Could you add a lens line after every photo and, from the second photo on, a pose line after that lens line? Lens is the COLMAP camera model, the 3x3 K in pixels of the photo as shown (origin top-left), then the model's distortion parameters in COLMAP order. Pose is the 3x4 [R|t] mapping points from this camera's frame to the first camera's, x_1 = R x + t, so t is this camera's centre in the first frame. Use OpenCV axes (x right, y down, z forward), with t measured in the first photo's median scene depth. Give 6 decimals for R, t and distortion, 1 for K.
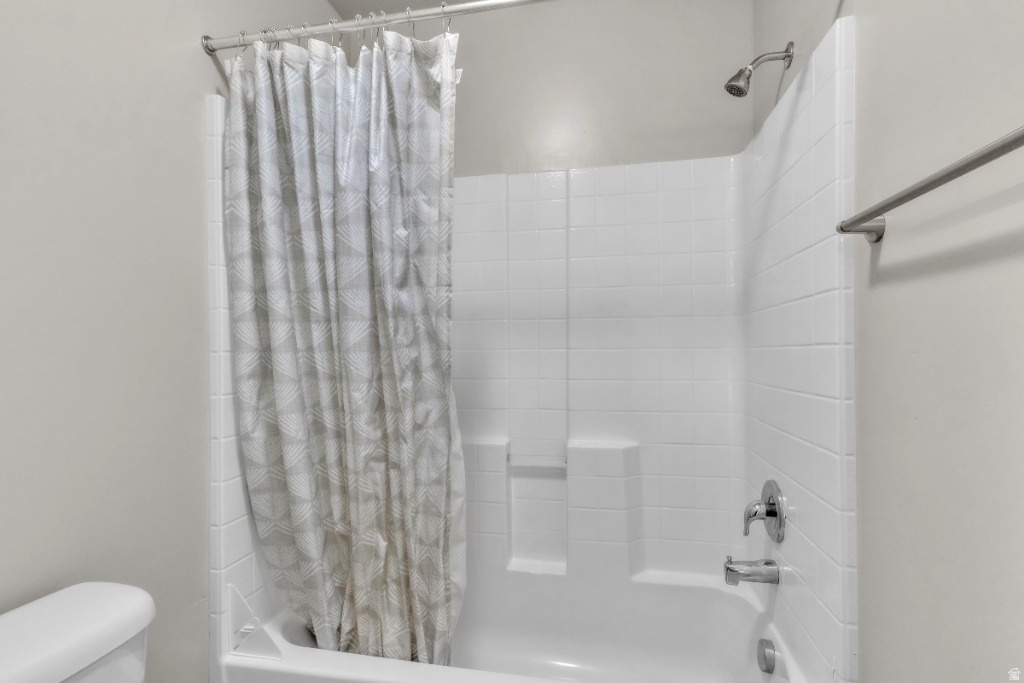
lens RADIAL K [[506.6, 0, 510.1], [0, 506.6, 344.3], [0, 0, 1]] dist [0.001268, 0.001255]
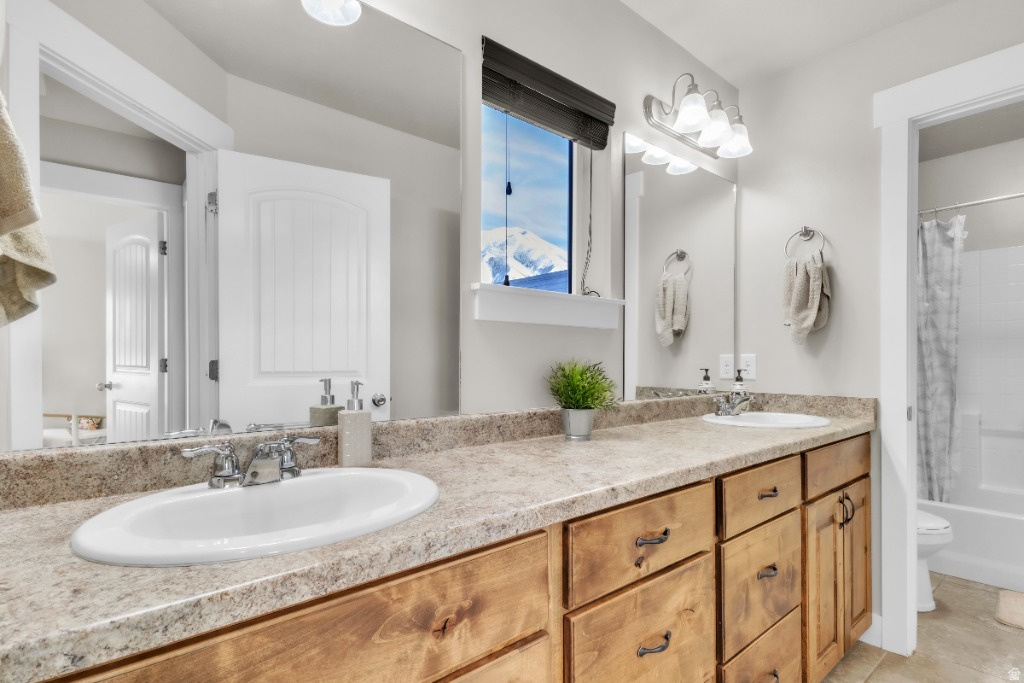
lens RADIAL K [[506.6, 0, 508.6], [0, 506.6, 363.1], [0, 0, 1]] dist [0.001268, 0.001255]
pose [[0.782694, 0.005956, -0.622378, -0.258747], [0.006159, 0.999831, 0.017313, -0.017434], [0.622376, -0.017384, 0.782525, -1.837465]]
